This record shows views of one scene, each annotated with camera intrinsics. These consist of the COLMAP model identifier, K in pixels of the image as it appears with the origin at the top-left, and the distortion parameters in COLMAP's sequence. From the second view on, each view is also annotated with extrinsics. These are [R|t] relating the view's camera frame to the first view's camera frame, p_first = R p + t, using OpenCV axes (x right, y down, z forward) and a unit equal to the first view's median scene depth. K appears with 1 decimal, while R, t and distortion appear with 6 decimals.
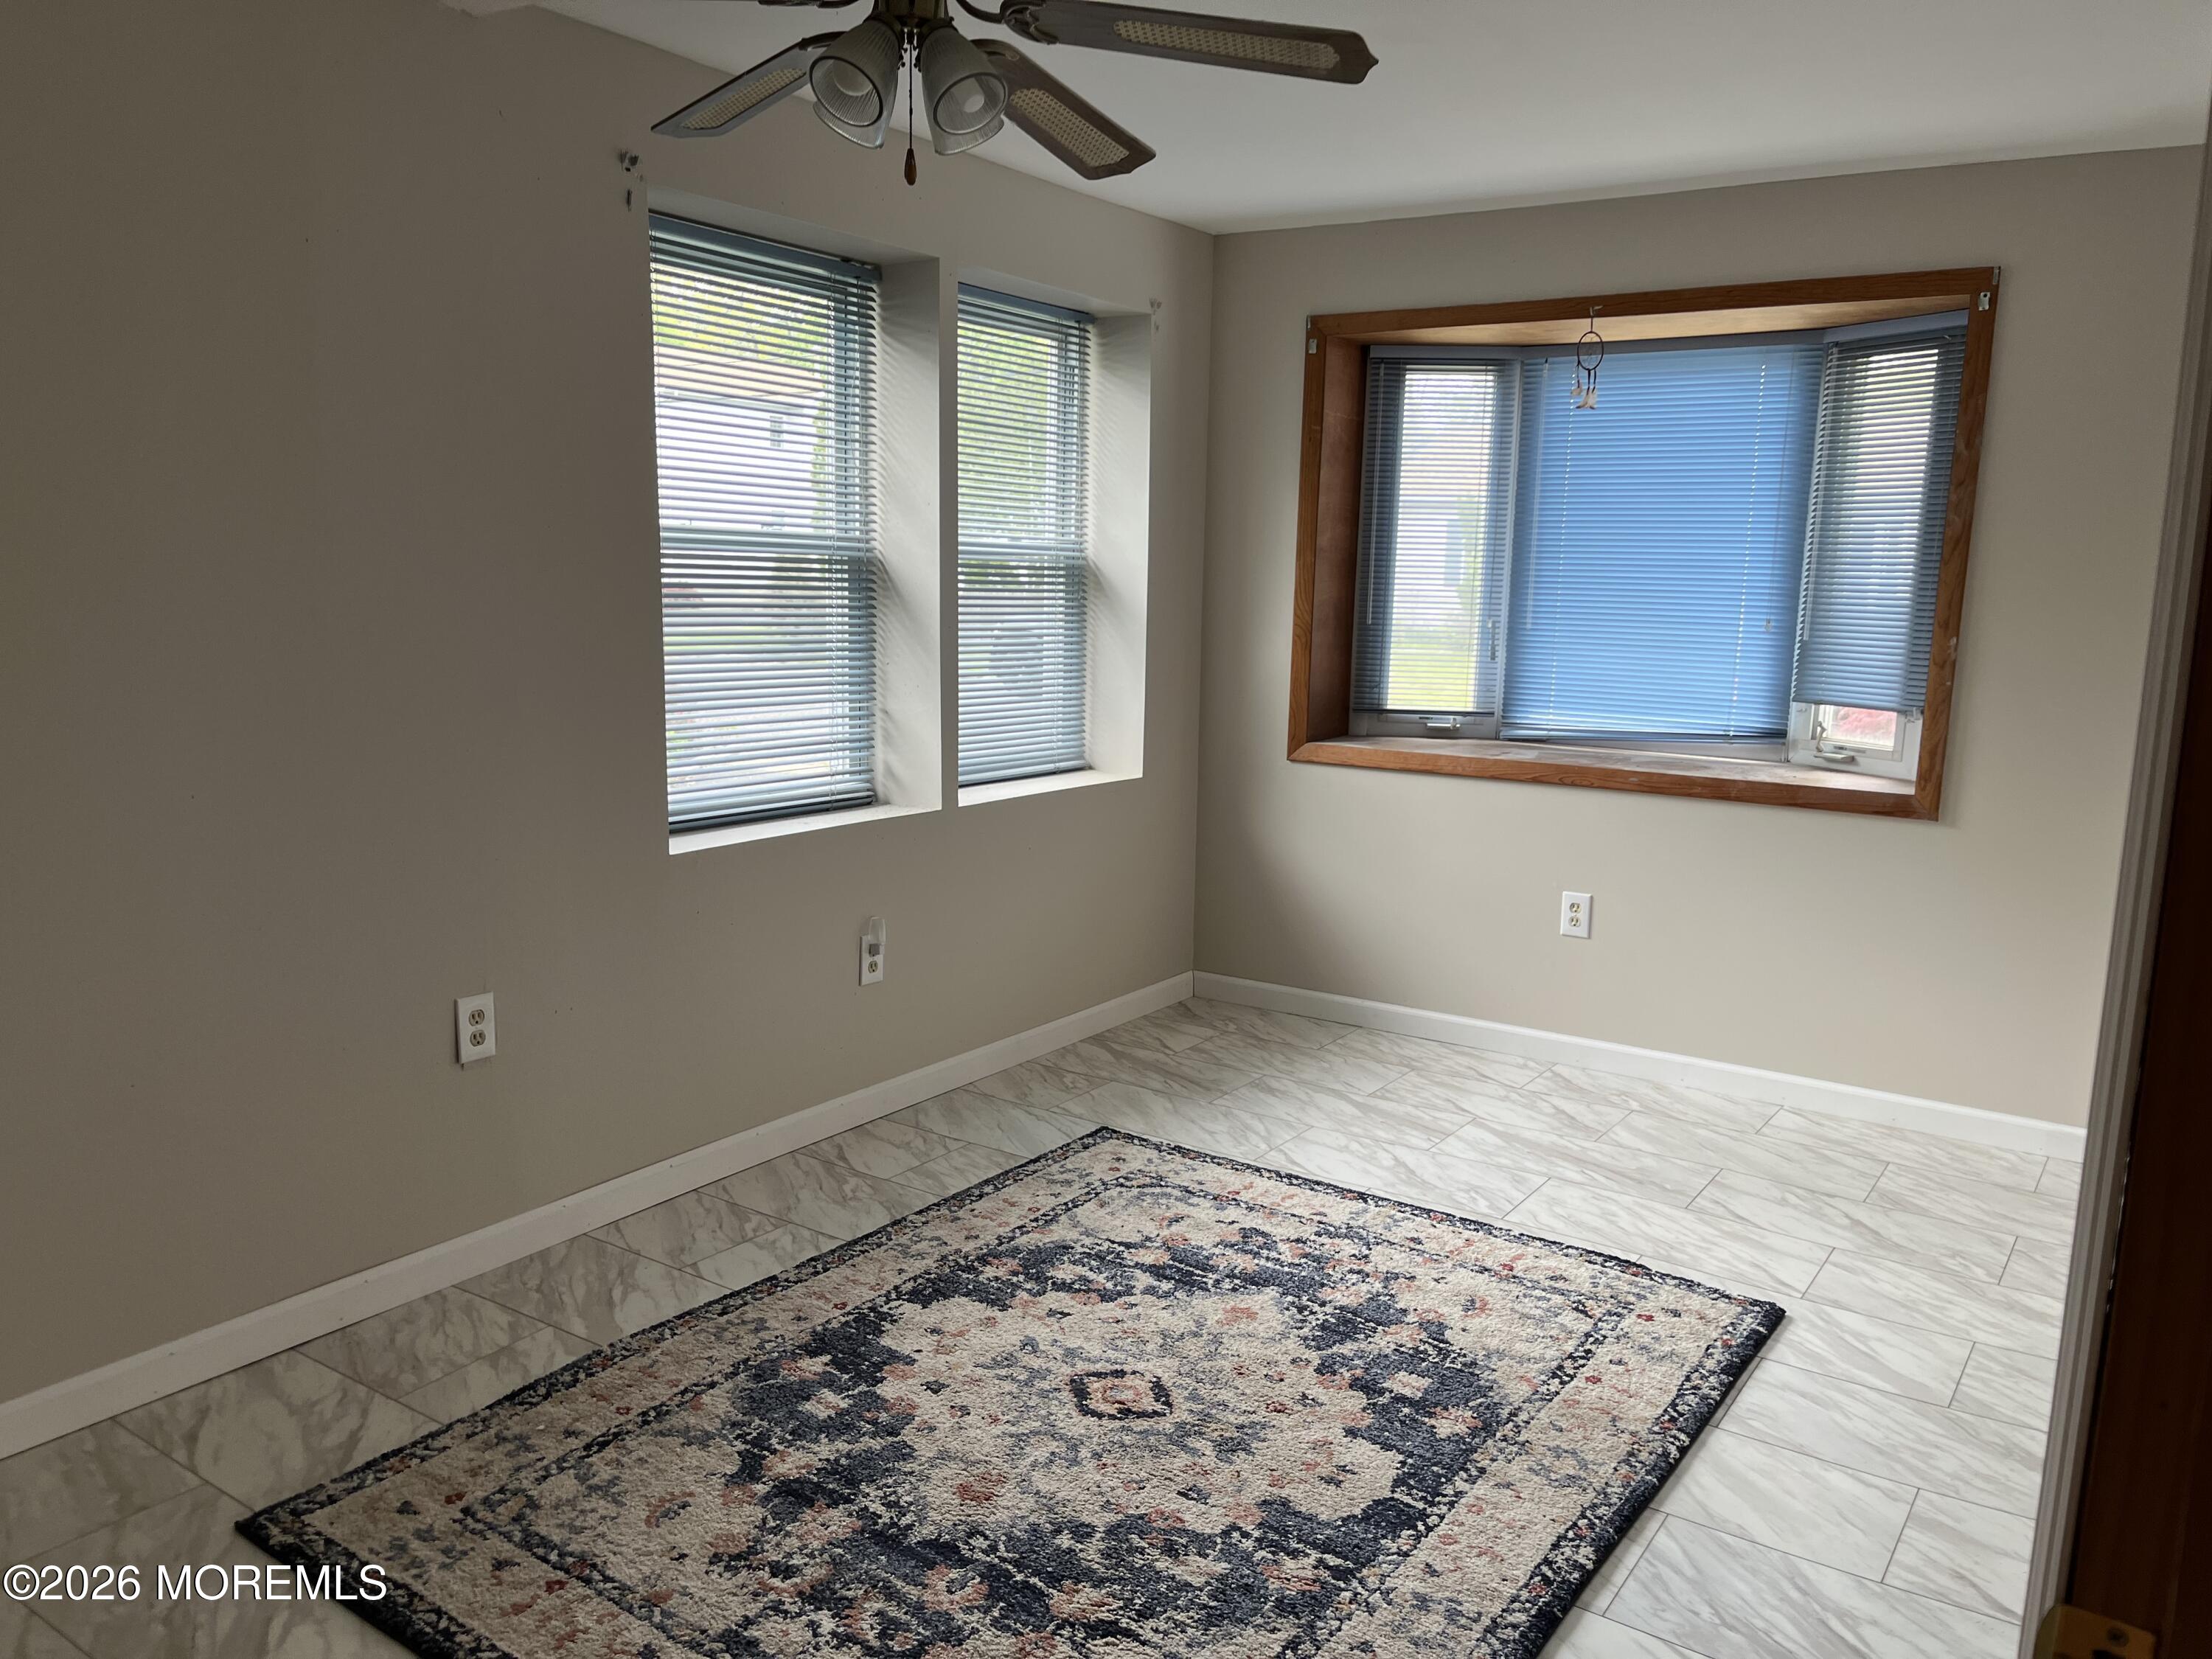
lens RADIAL K [[1664.4, 0, 1093.2], [0, 1664.4, 849.4], [0, 0, 1]] dist [0.048693, -0.063076]
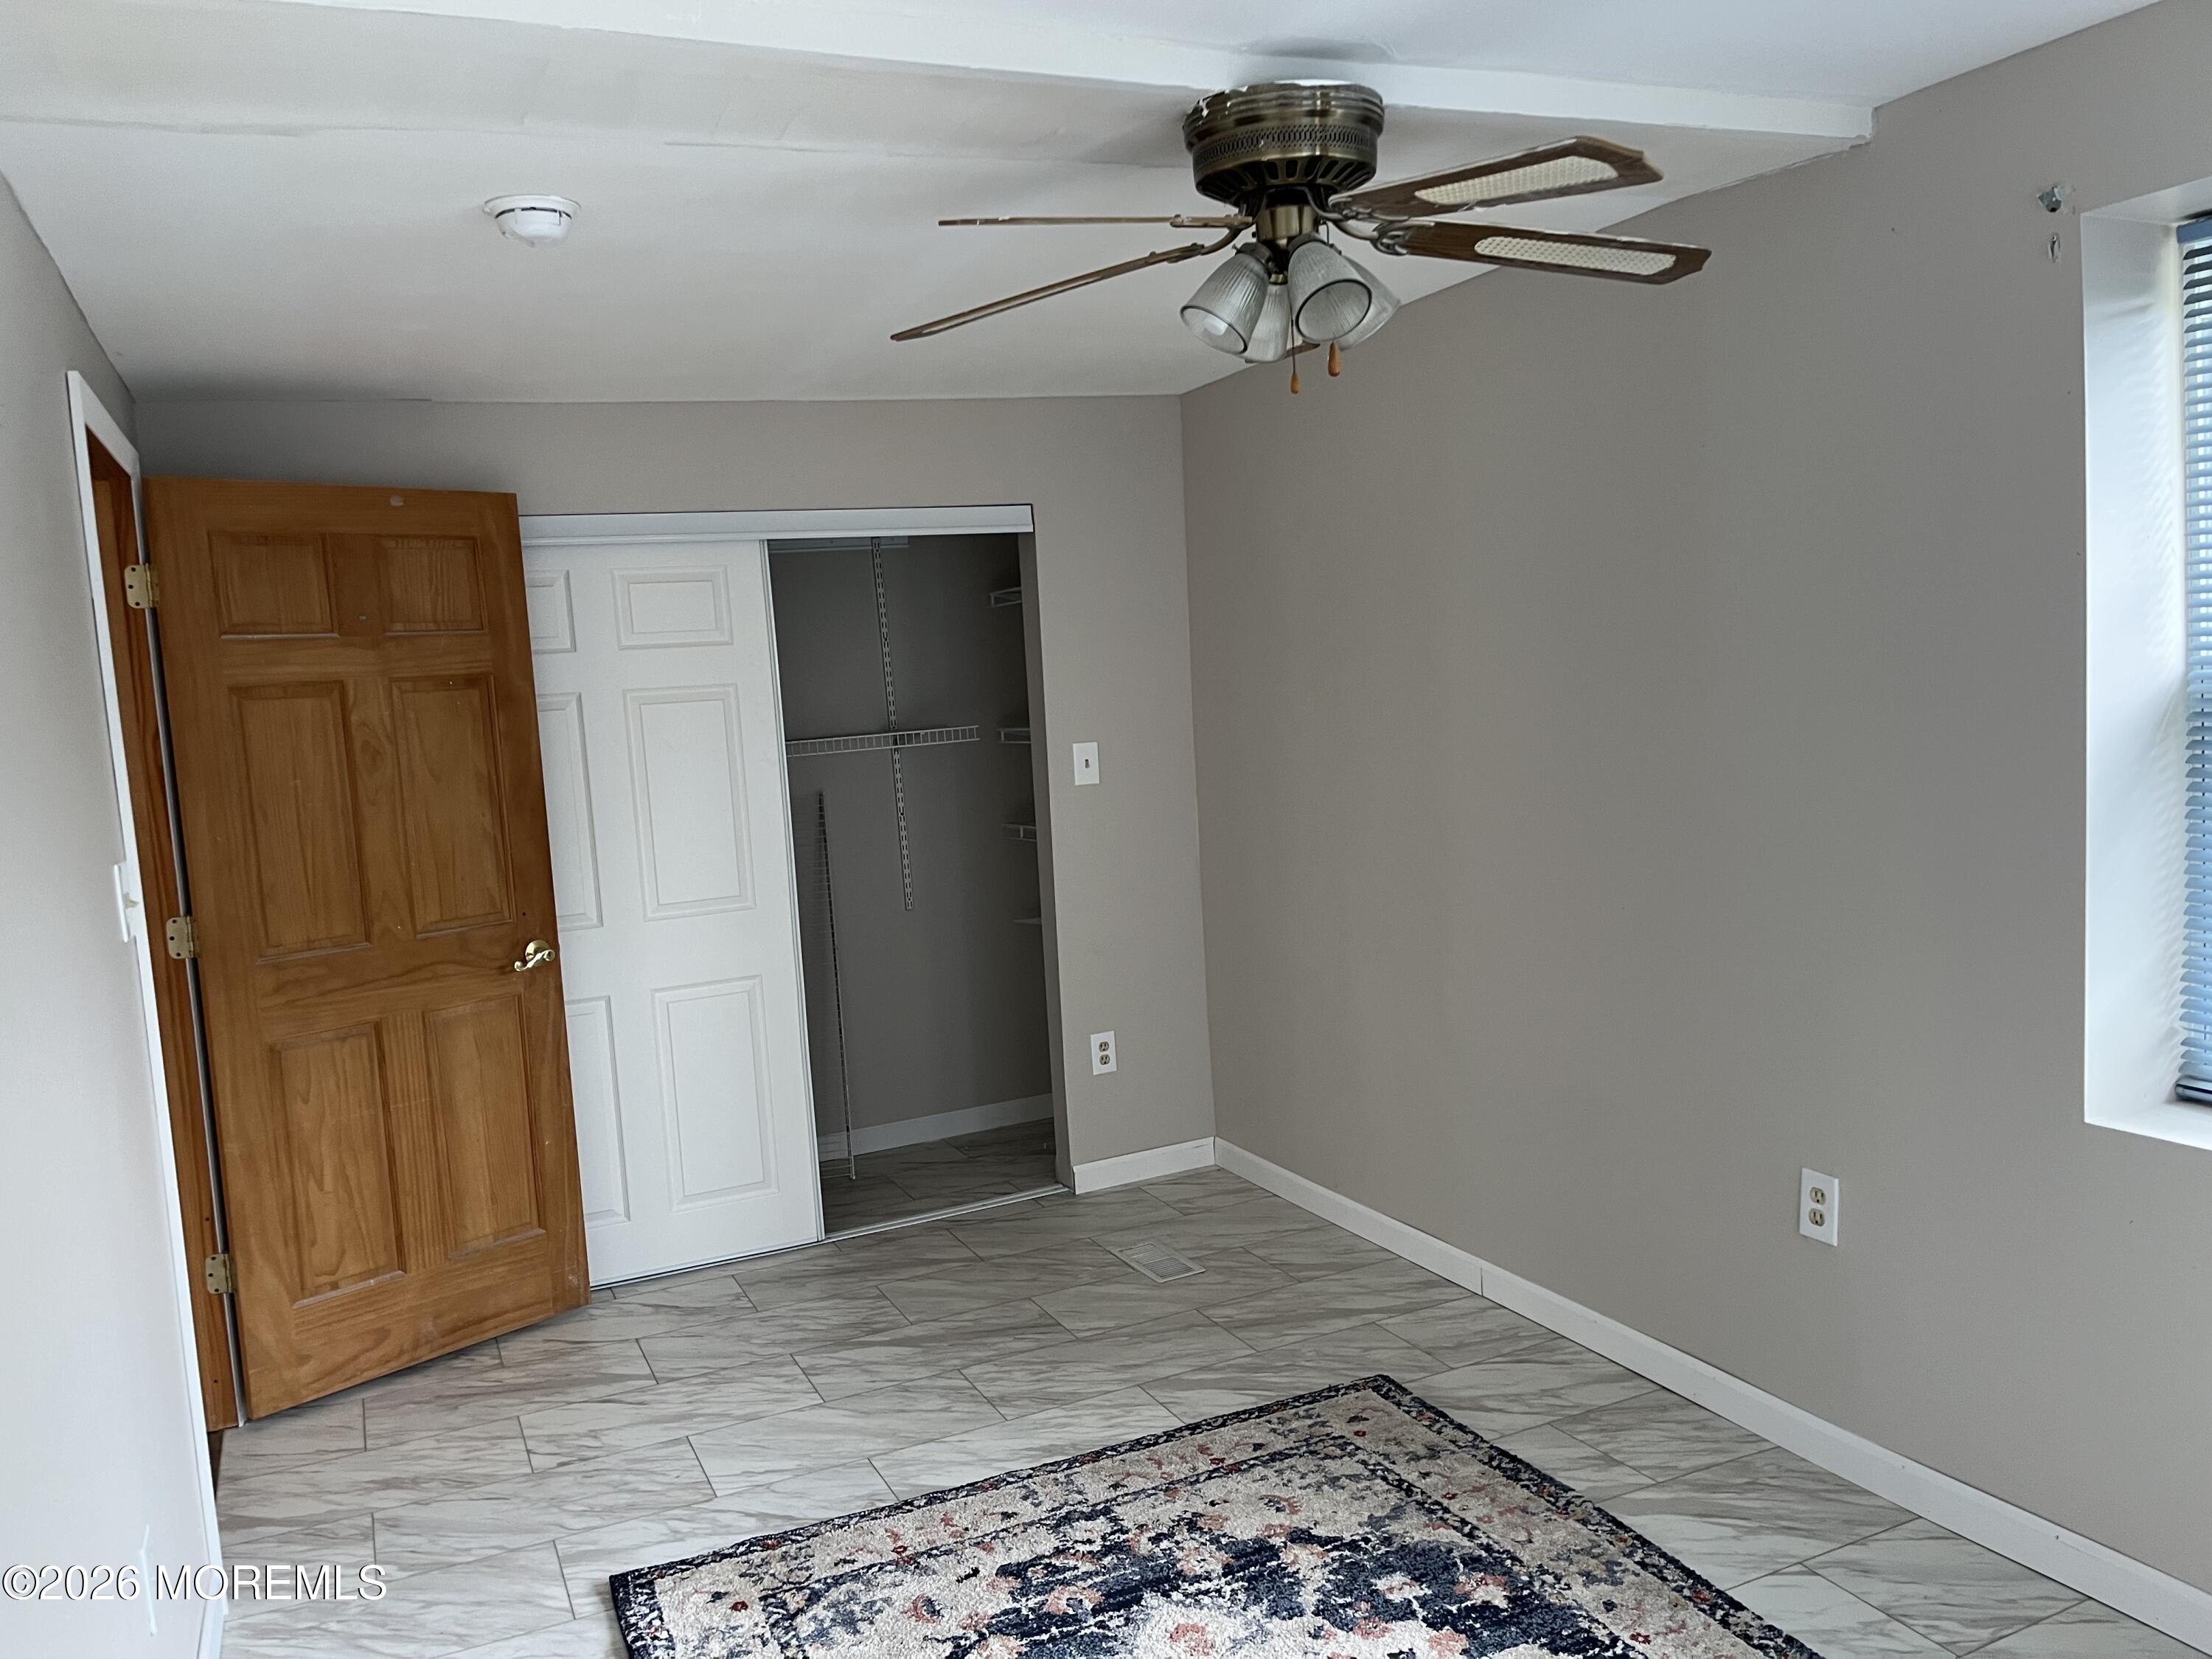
lens RADIAL K [[1664.4, 0, 1093.2], [0, 1664.4, 849.4], [0, 0, 1]] dist [0.048693, -0.063076]
pose [[-0.508261, 0.104480, -0.854842, 0.760380], [-0.098863, 0.978973, 0.178432, -0.265540], [0.855510, 0.175202, -0.487245, 1.288766]]
